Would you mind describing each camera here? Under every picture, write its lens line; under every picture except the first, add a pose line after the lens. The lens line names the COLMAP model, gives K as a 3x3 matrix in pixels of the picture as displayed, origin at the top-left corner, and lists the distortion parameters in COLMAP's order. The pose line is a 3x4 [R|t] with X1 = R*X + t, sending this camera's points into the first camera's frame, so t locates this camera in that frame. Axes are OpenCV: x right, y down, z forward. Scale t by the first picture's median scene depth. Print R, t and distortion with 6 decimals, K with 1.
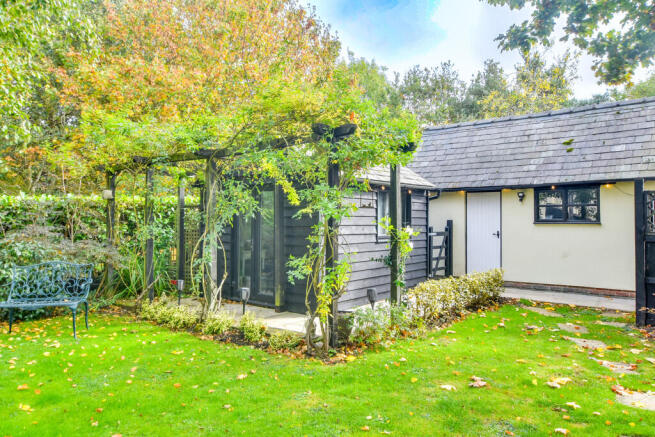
lens RADIAL K [[471.3, 0, 329.3], [0, 471.3, 225.2], [0, 0, 1]] dist [0.014490, 0.004334]
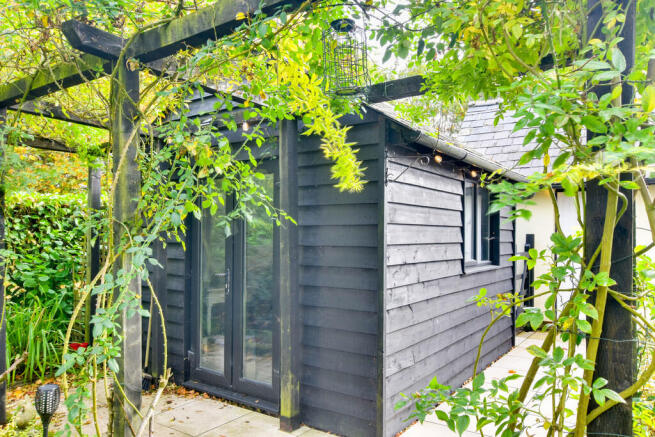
lens RADIAL K [[471.3, 0, 327.8], [0, 471.3, 241.0], [0, 0, 1]] dist [0.014490, 0.004334]
pose [[0.997325, -0.000616, 0.073096, -0.091619], [0.000539, 0.999999, 0.001069, -0.002627], [-0.073097, -0.001027, 0.997324, 0.476529]]
